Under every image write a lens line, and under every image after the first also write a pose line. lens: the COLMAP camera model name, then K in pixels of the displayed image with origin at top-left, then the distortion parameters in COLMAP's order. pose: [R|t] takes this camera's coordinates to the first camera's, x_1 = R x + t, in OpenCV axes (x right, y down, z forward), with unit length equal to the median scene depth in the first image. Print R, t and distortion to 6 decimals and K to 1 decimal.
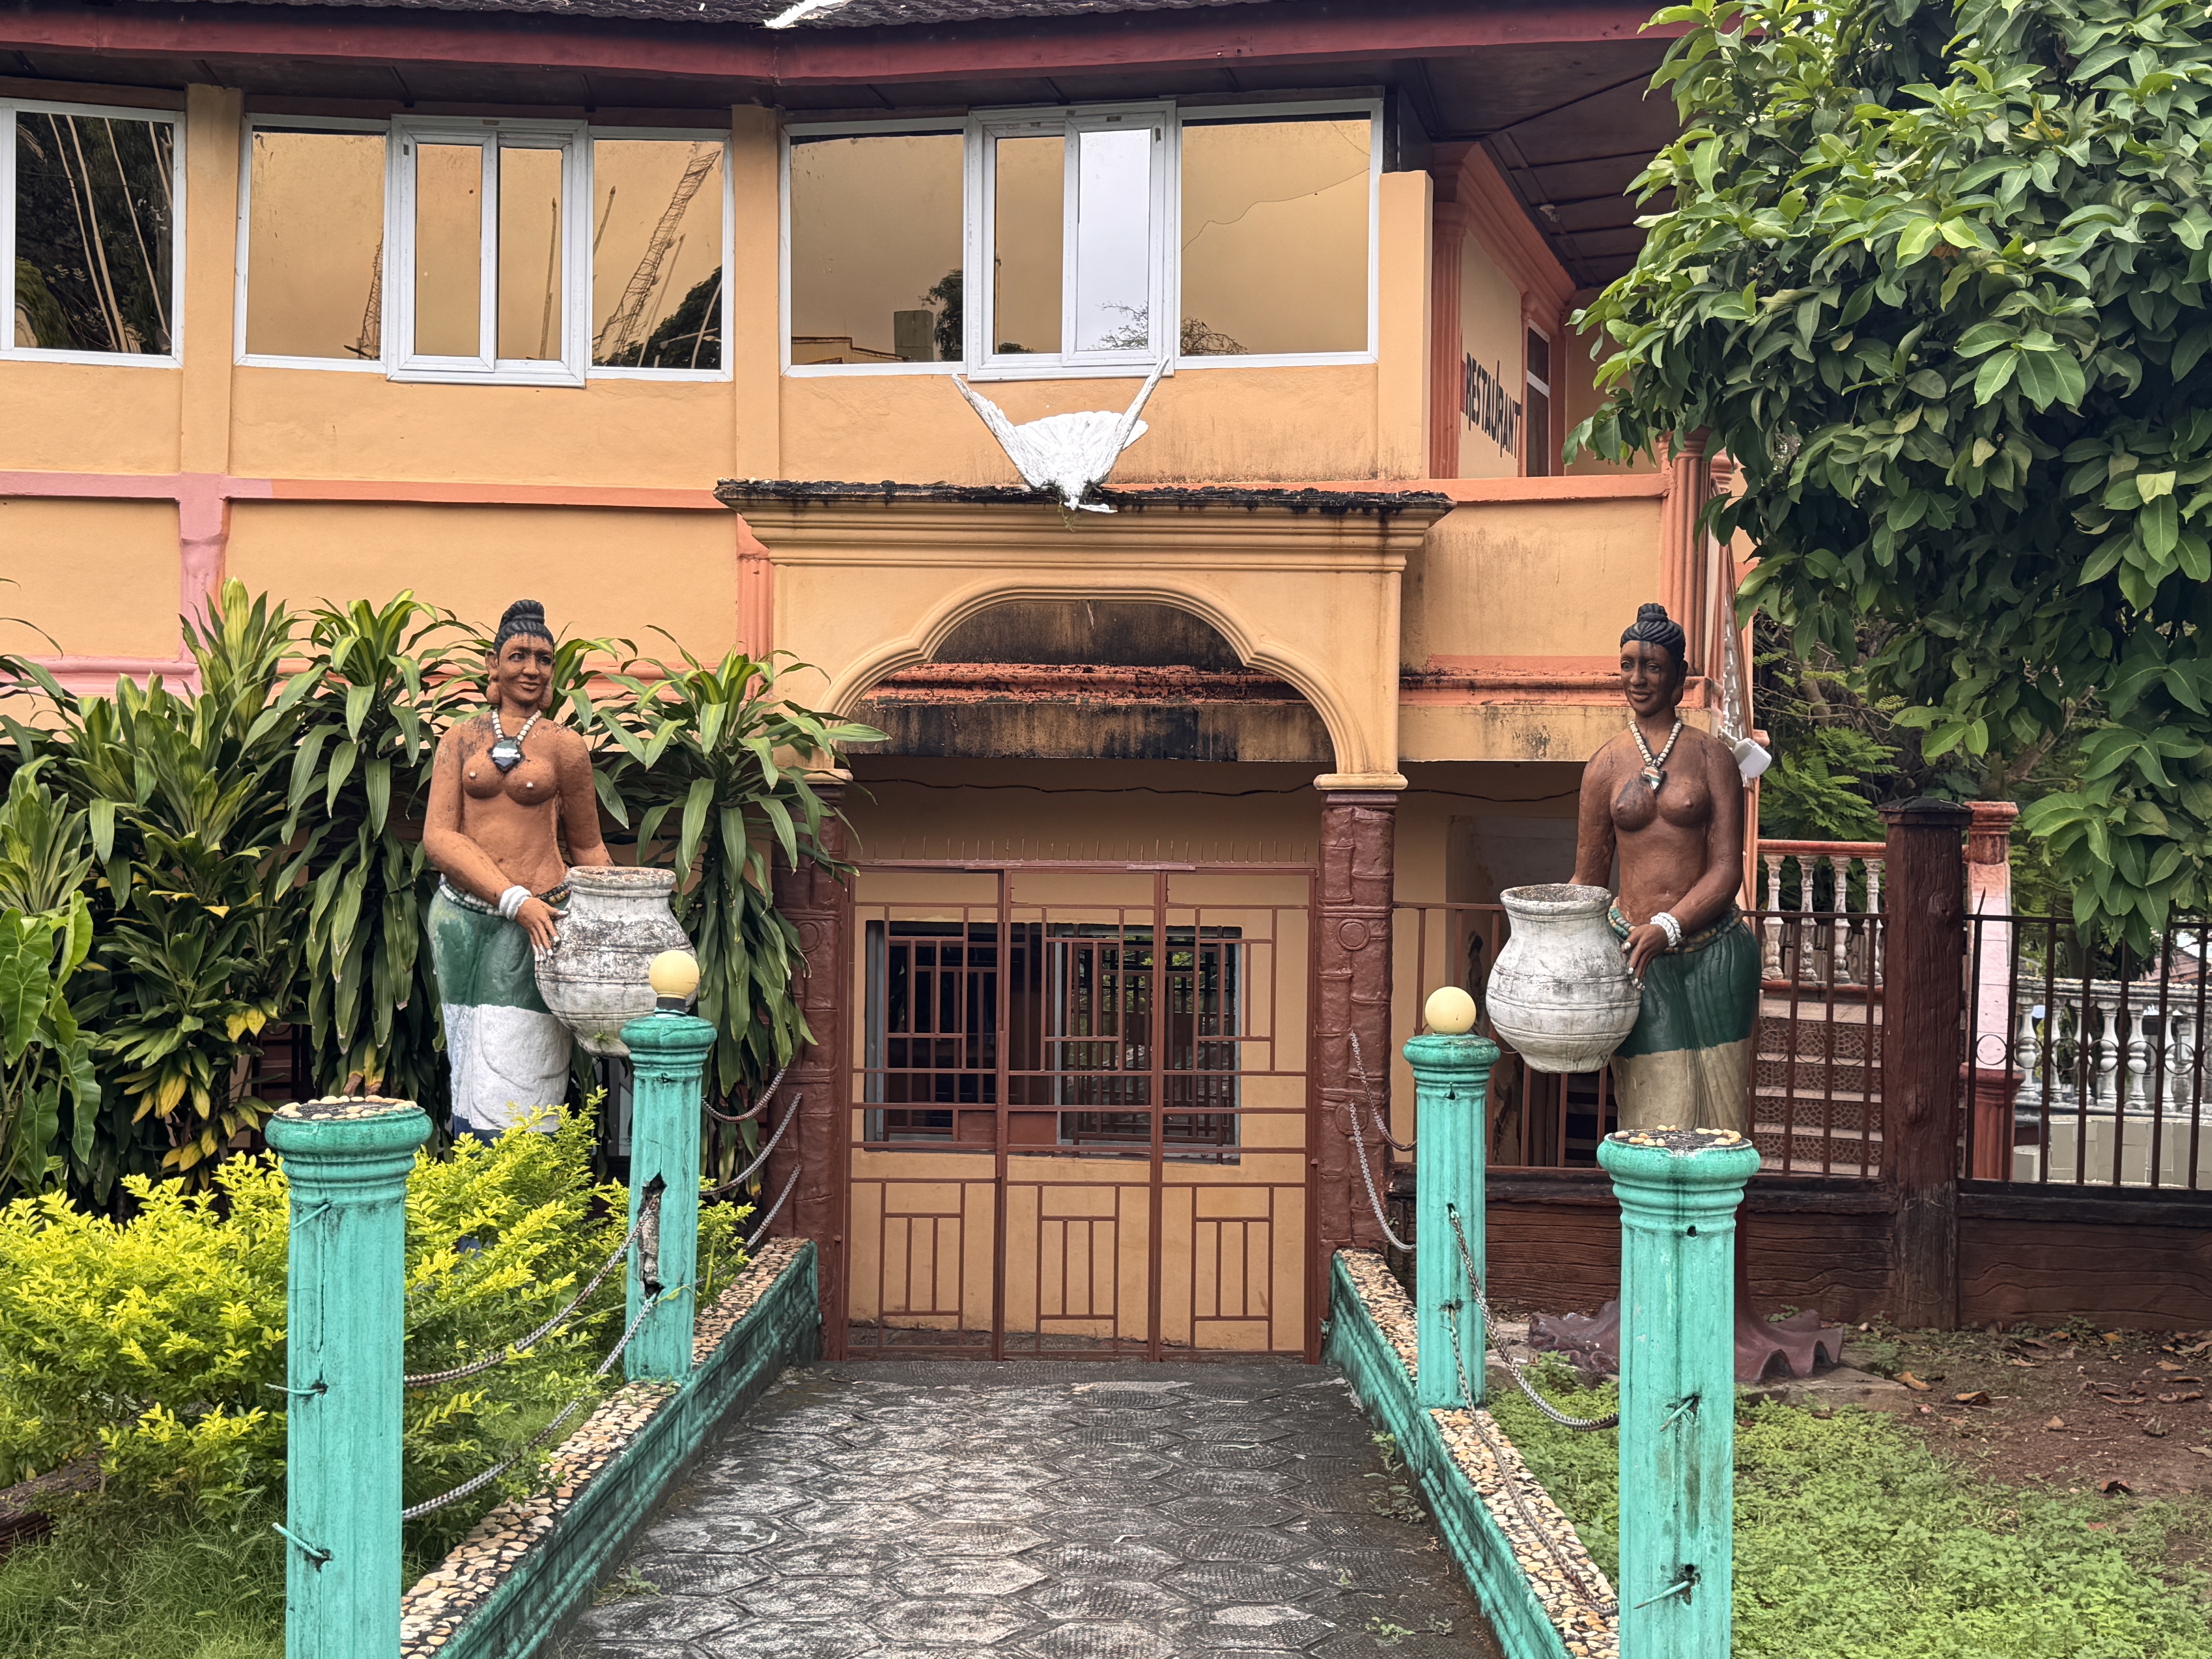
lens RADIAL K [[2633.2, 0, 1106.1], [0, 2633.2, 830.2], [0, 0, 1]] dist [0.048448, 0.000000]
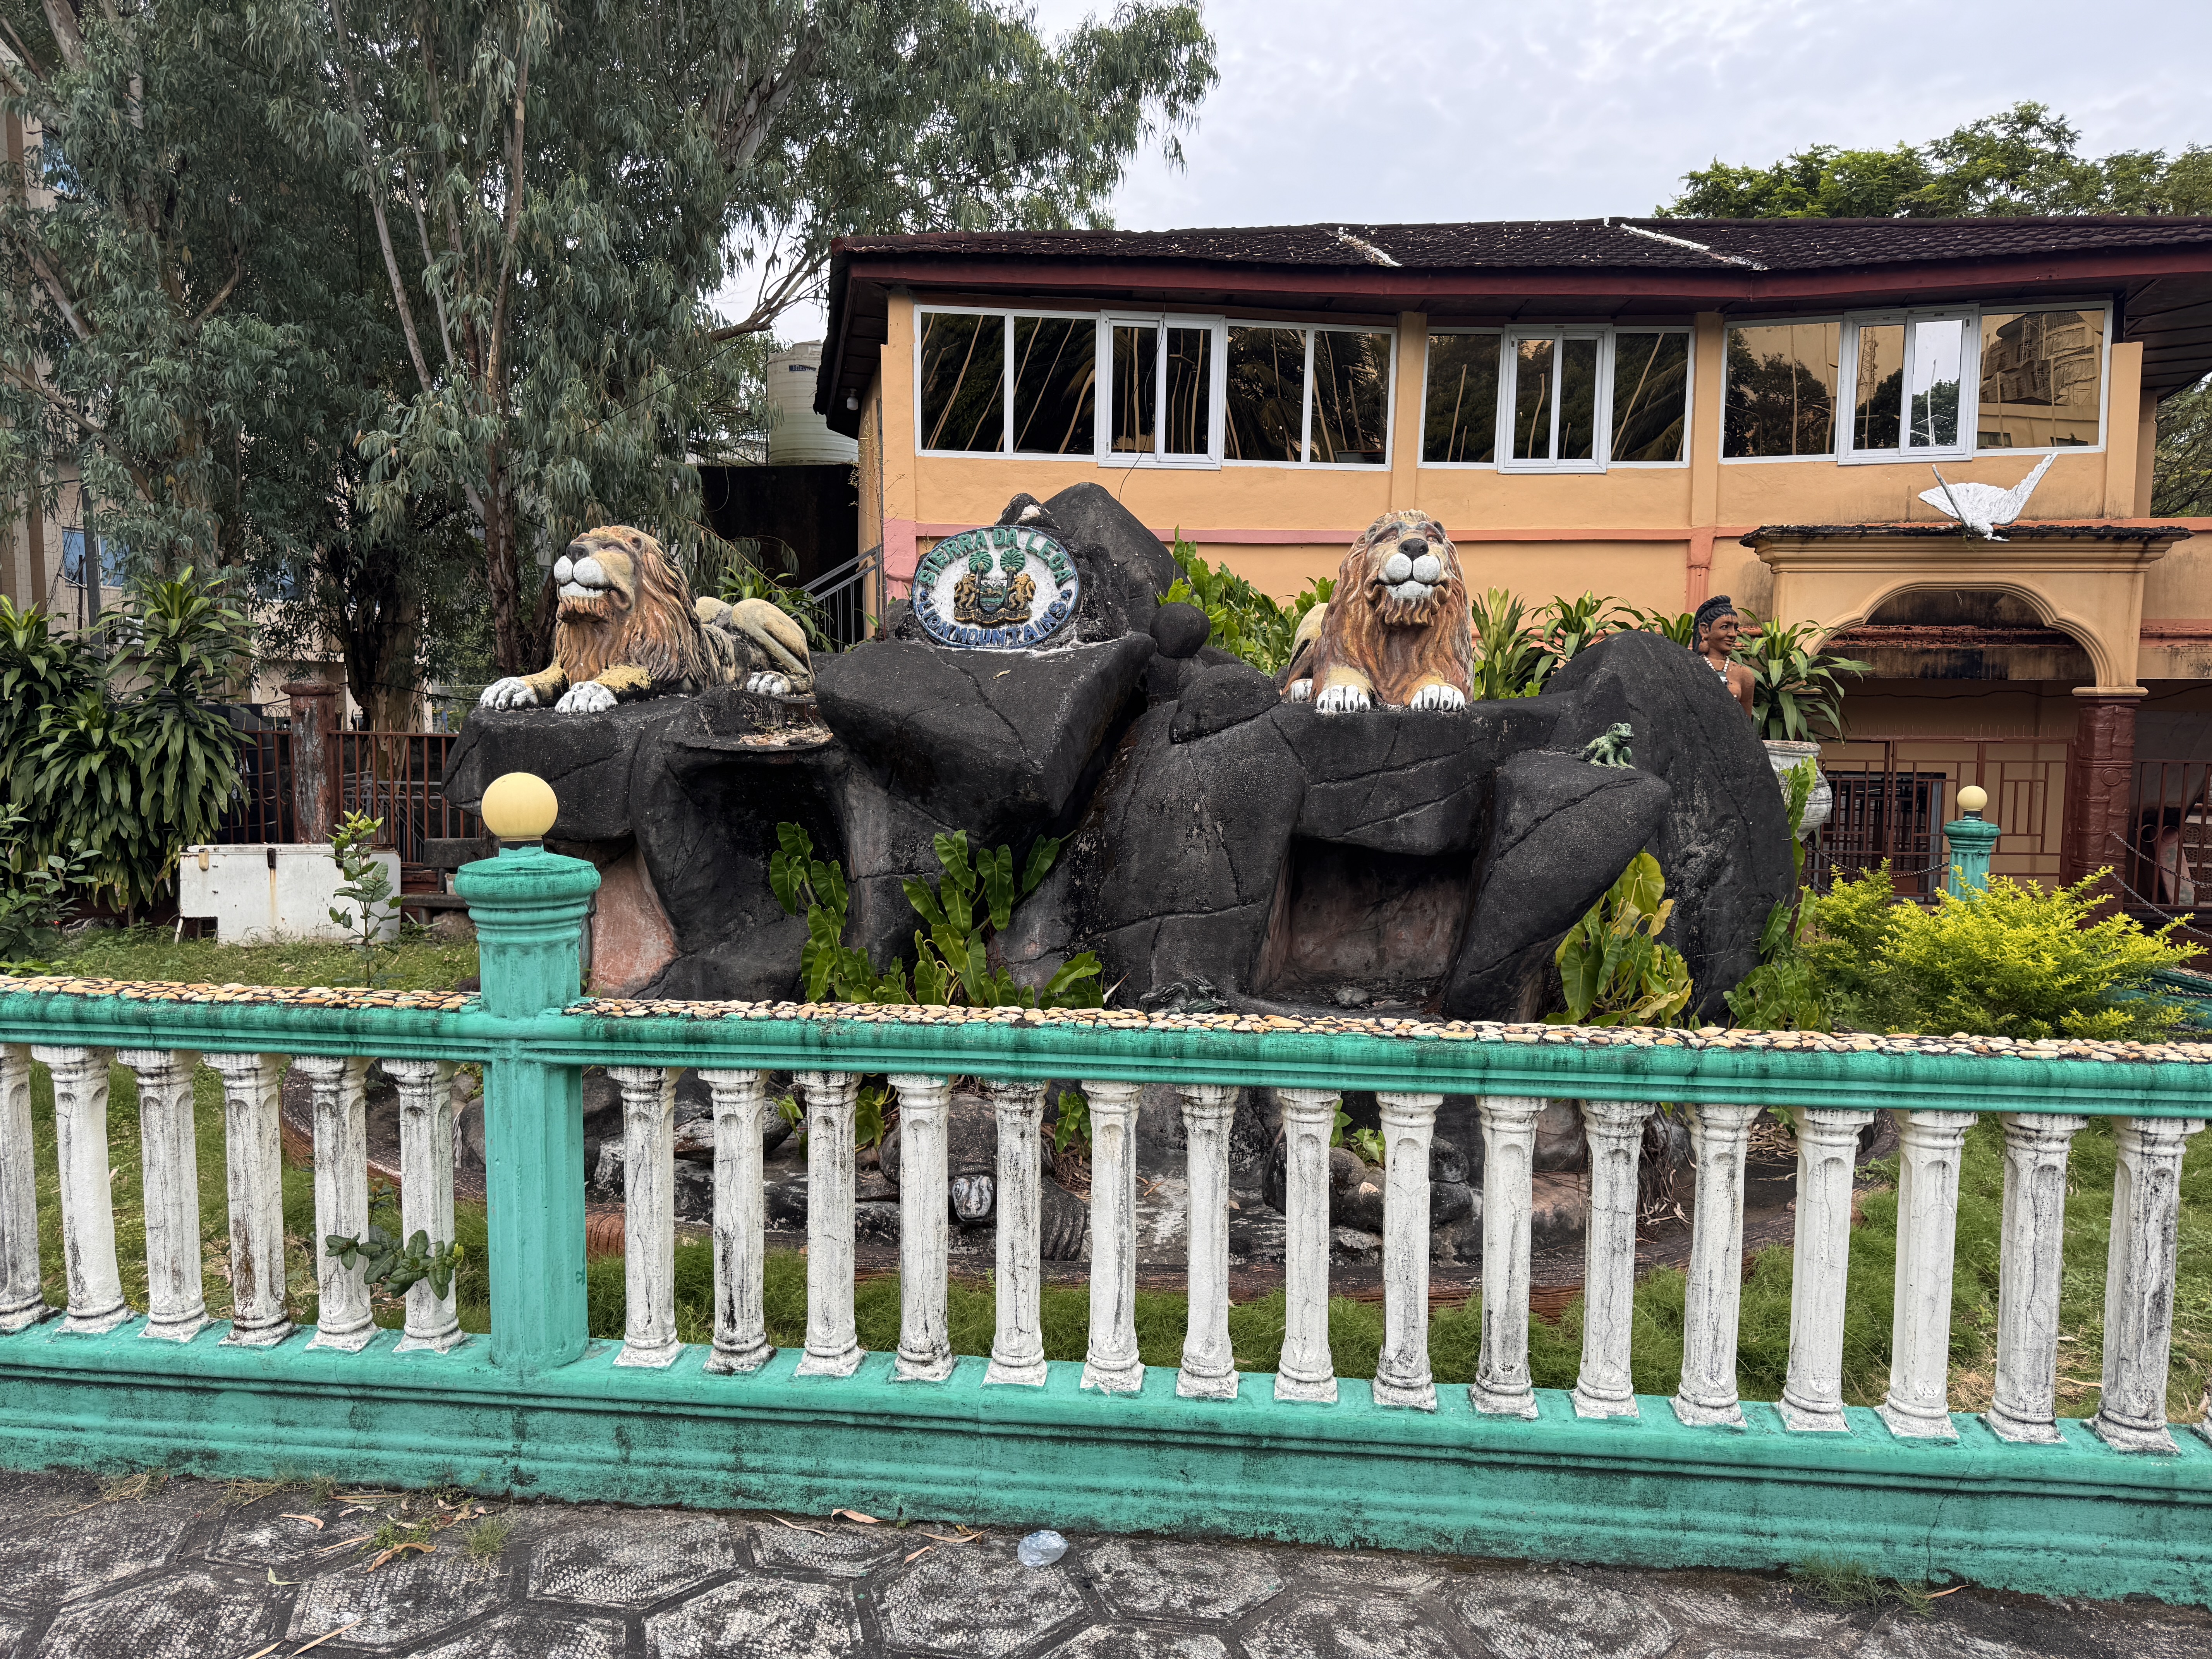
lens RADIAL K [[1552.7, 0, 1105.0], [0, 1552.7, 830.2], [0, 0, 1]] dist [-0.010332, -0.009042]
pose [[0.995924, 0.000673, -0.090193, -0.476025], [0.005941, 0.997311, 0.073041, -0.004685], [0.090000, -0.073279, 0.993242, -0.103719]]
